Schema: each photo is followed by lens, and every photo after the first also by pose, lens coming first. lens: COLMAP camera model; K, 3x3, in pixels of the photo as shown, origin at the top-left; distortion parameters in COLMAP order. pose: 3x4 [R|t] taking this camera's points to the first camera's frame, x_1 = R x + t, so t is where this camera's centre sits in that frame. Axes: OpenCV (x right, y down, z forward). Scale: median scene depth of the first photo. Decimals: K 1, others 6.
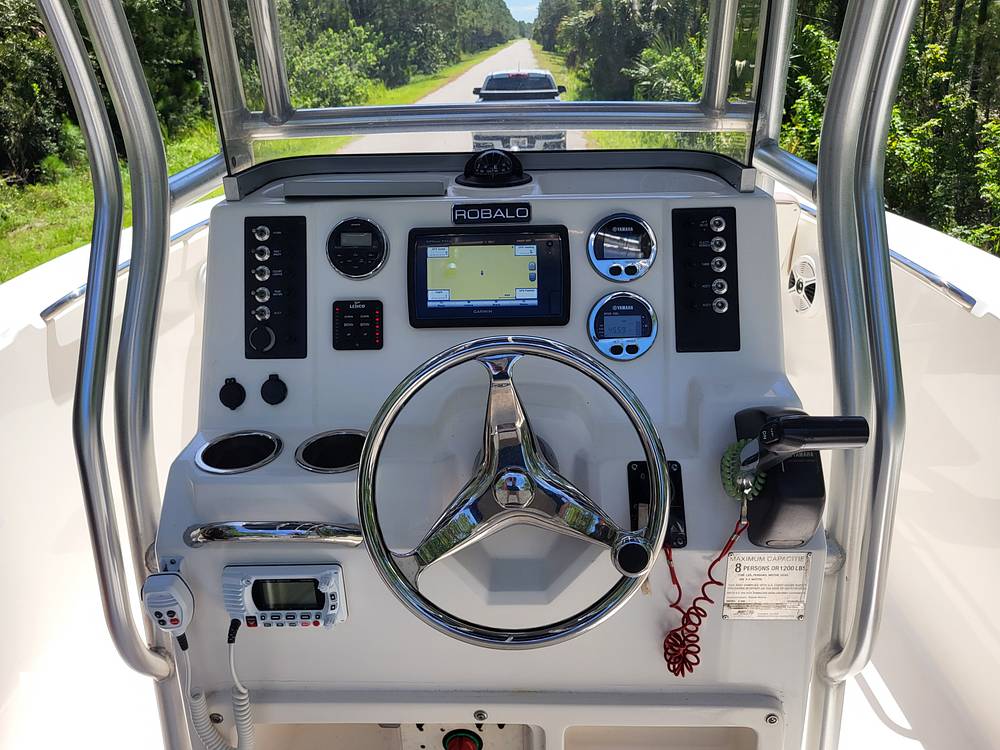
lens RADIAL K [[760.0, 0, 500.0], [0, 760.0, 375.0], [0, 0, 1]] dist [0.005150, 0.002987]
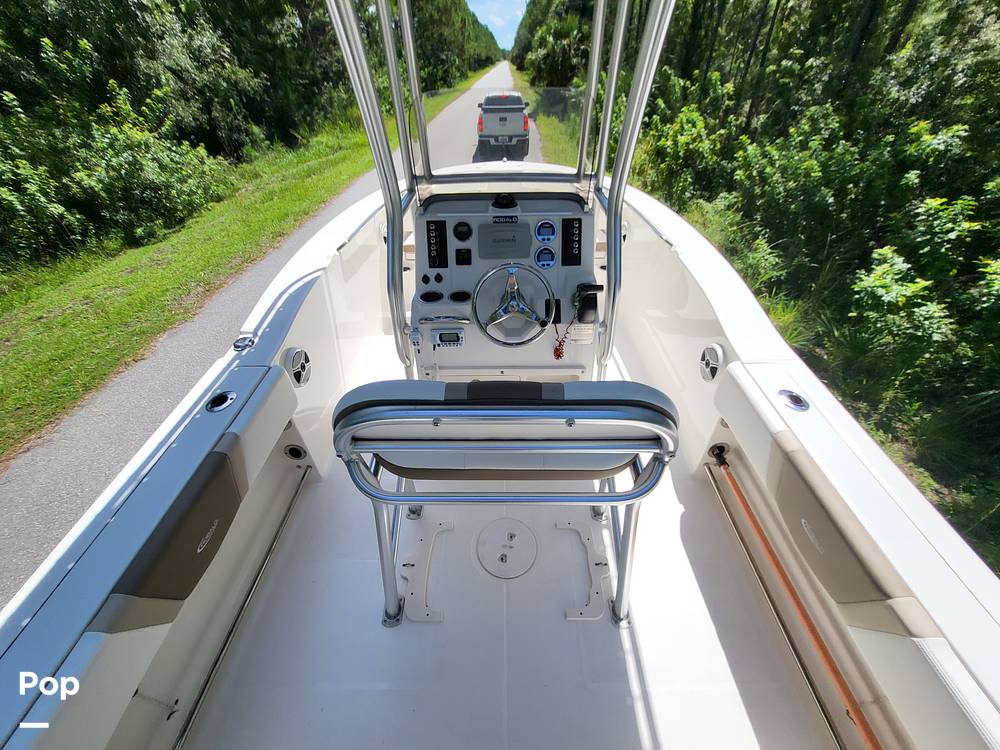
lens RADIAL K [[403.1, 0, 500.7], [0, 403.1, 388.3], [0, 0, 1]] dist [-0.002147, -0.000532]
pose [[0.999688, -0.008121, 0.023618, -0.074625], [0.001061, 0.958612, 0.284715, -0.018642], [-0.024952, -0.284601, 0.958321, -0.796539]]
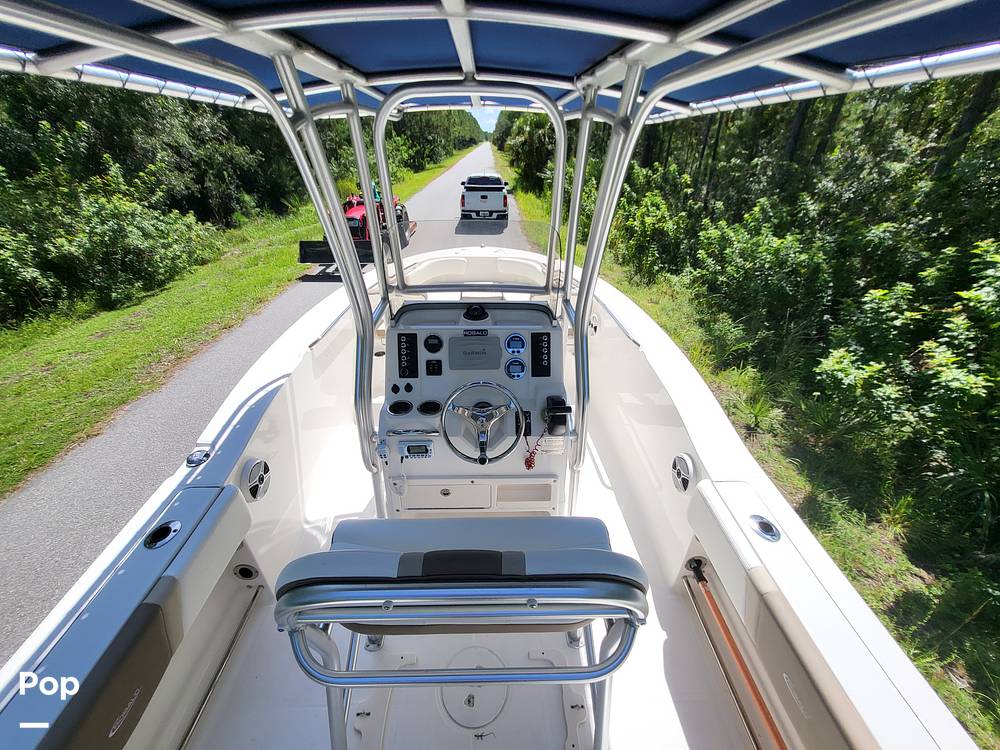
lens RADIAL K [[403.2, 0, 502.5], [0, 403.2, 377.4], [0, 0, 1]] dist [-0.002114, -0.000107]
pose [[0.997460, -0.000118, 0.071226, -0.019160], [-0.010469, 0.988896, 0.148241, -0.281698], [-0.070453, -0.148611, 0.986383, -0.715108]]
